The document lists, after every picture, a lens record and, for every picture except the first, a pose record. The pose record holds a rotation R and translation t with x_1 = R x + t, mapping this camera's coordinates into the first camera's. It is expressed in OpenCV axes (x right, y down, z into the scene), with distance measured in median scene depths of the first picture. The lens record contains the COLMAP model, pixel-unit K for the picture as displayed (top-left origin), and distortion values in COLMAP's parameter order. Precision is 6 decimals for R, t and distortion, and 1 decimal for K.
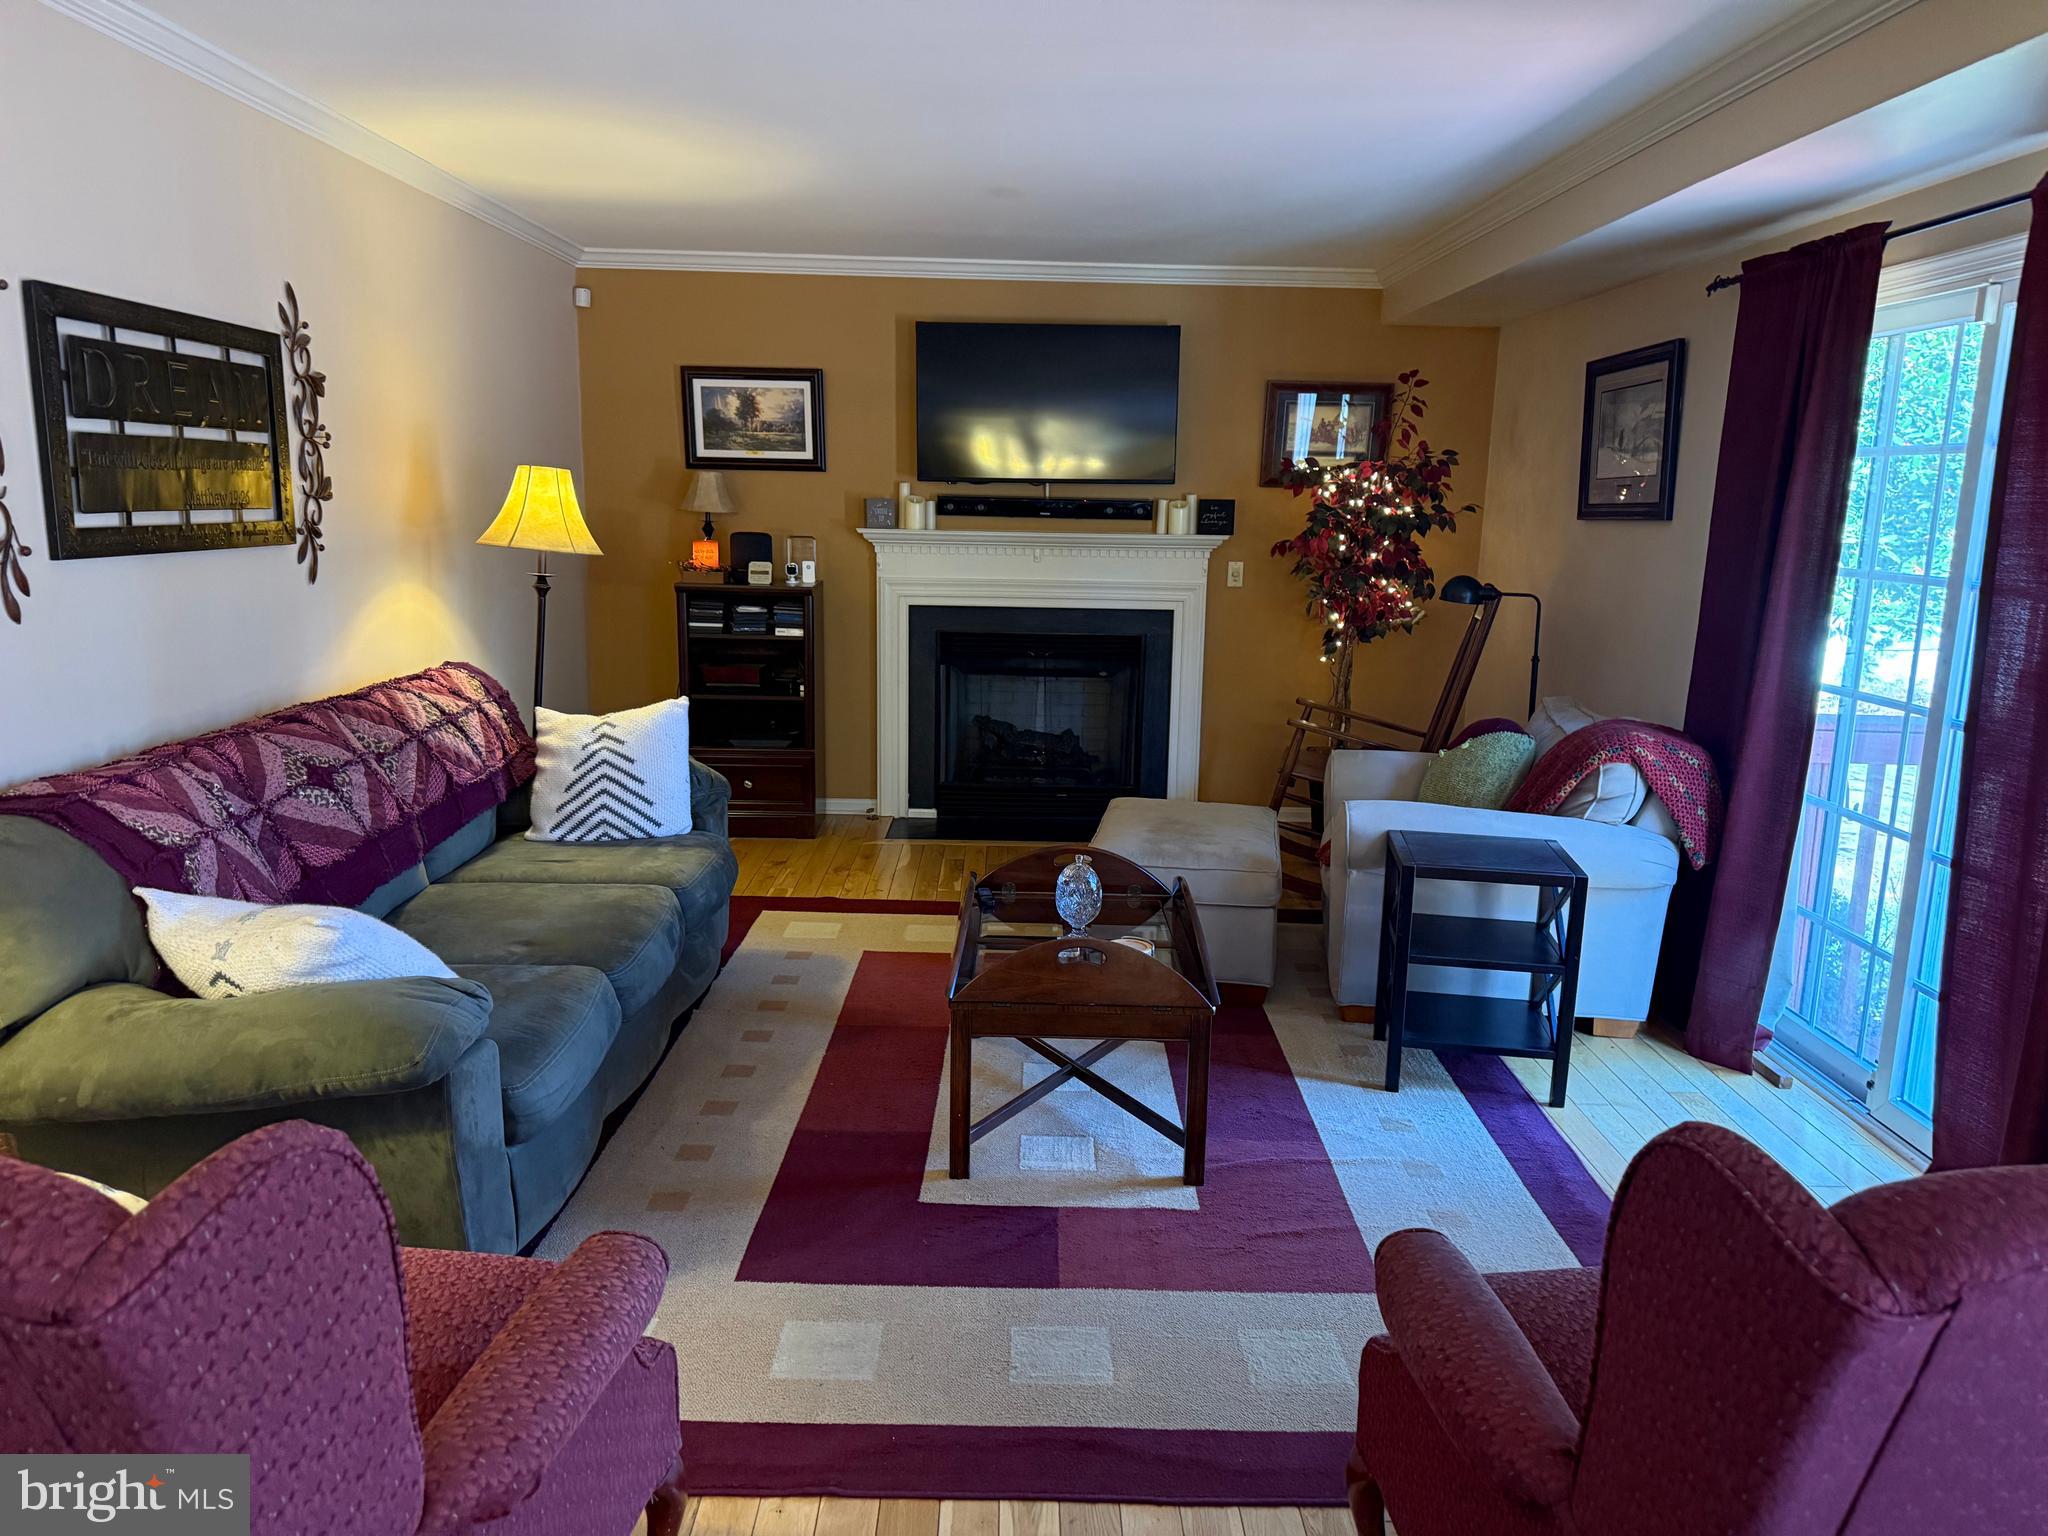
lens RADIAL K [[1451.4, 0, 1039.9], [0, 1451.4, 787.0], [0, 0, 1]] dist [0.050625, -0.052399]
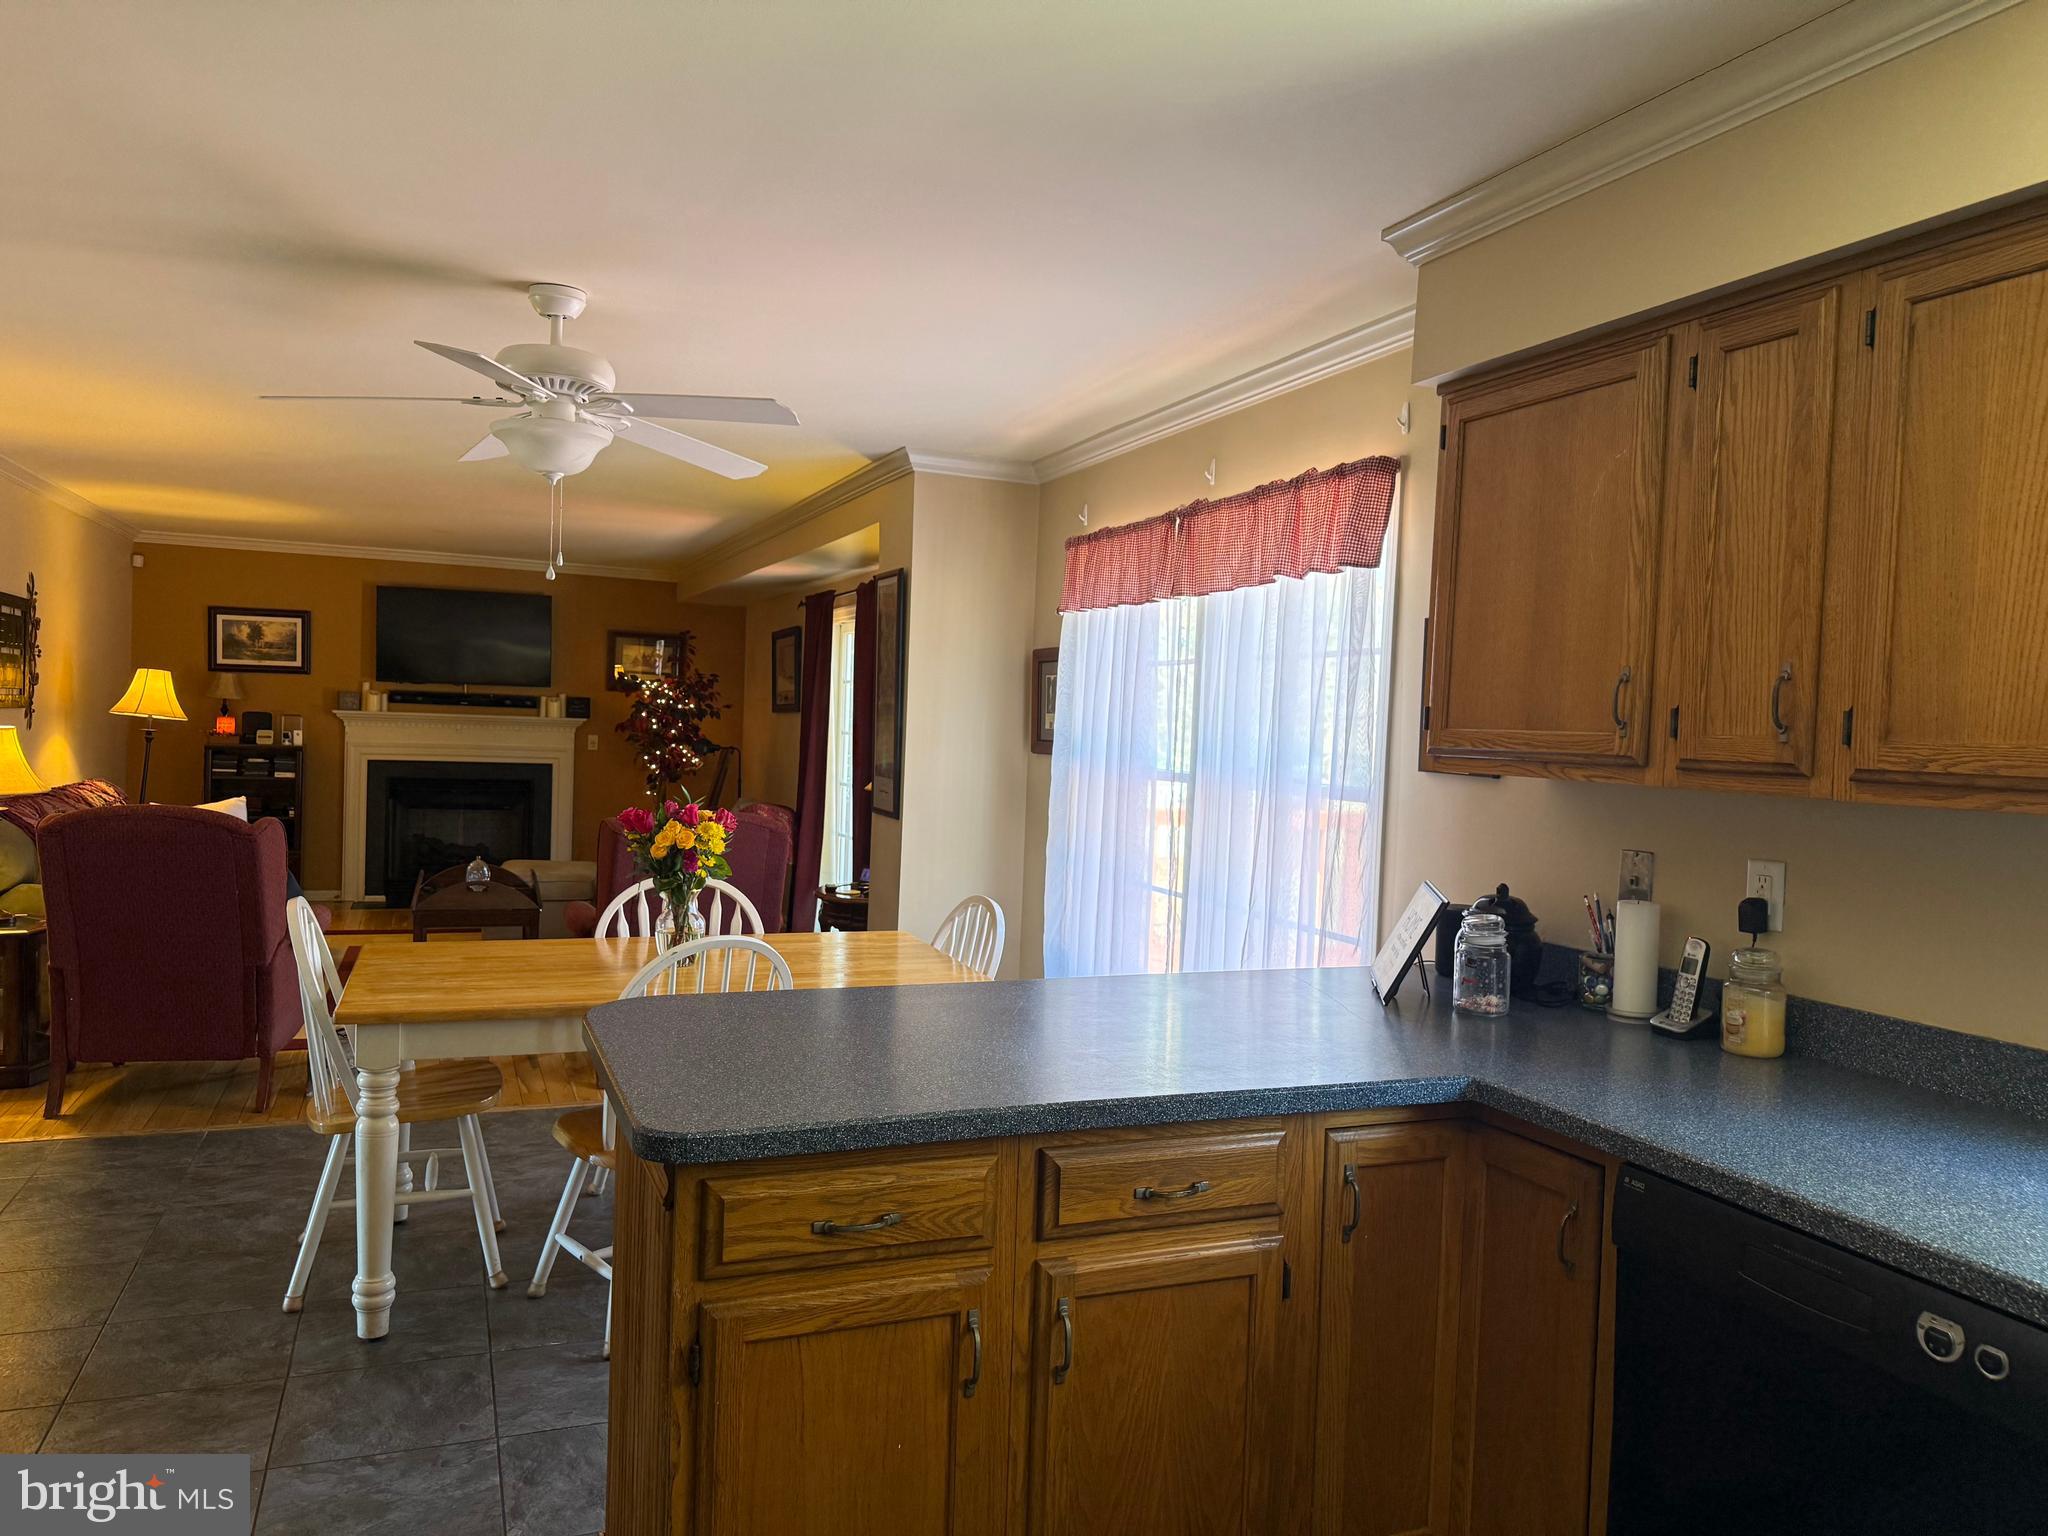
lens RADIAL K [[1451.4, 0, 1074.8], [0, 1451.4, 769.3], [0, 0, 1]] dist [0.050625, -0.052399]
pose [[0.922288, 0.001981, 0.386499, 0.001196], [0.057665, 0.988089, -0.142668, 0.157493], [-0.382178, 0.153869, 0.911188, -0.739525]]
